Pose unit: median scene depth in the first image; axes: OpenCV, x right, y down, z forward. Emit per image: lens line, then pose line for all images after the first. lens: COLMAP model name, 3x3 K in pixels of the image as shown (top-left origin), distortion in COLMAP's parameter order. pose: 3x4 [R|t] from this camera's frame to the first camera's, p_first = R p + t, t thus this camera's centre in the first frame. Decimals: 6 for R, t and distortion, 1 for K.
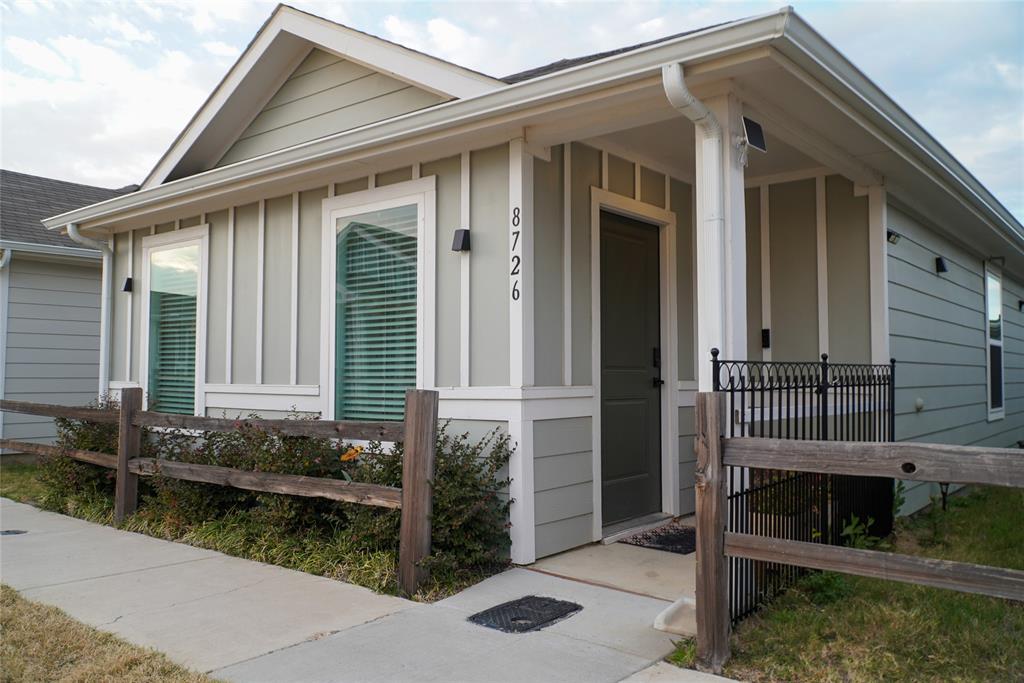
lens RADIAL K [[808.8, 0, 507.0], [0, 808.8, 330.9], [0, 0, 1]] dist [0.004602, -0.008094]
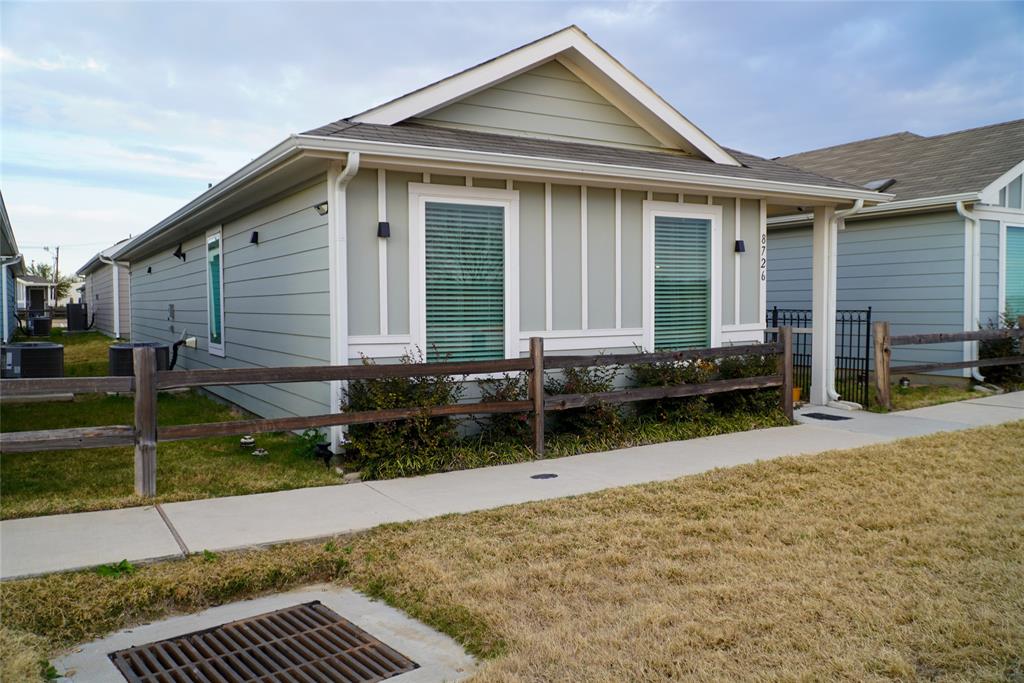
lens RADIAL K [[808.8, 0, 507.0], [0, 808.8, 330.9], [0, 0, 1]] dist [0.004602, -0.008094]
pose [[0.345468, -0.041106, 0.937530, -1.699553], [-0.043362, 0.997274, 0.059704, -0.004358], [-0.937428, -0.061279, 0.342743, 0.723310]]
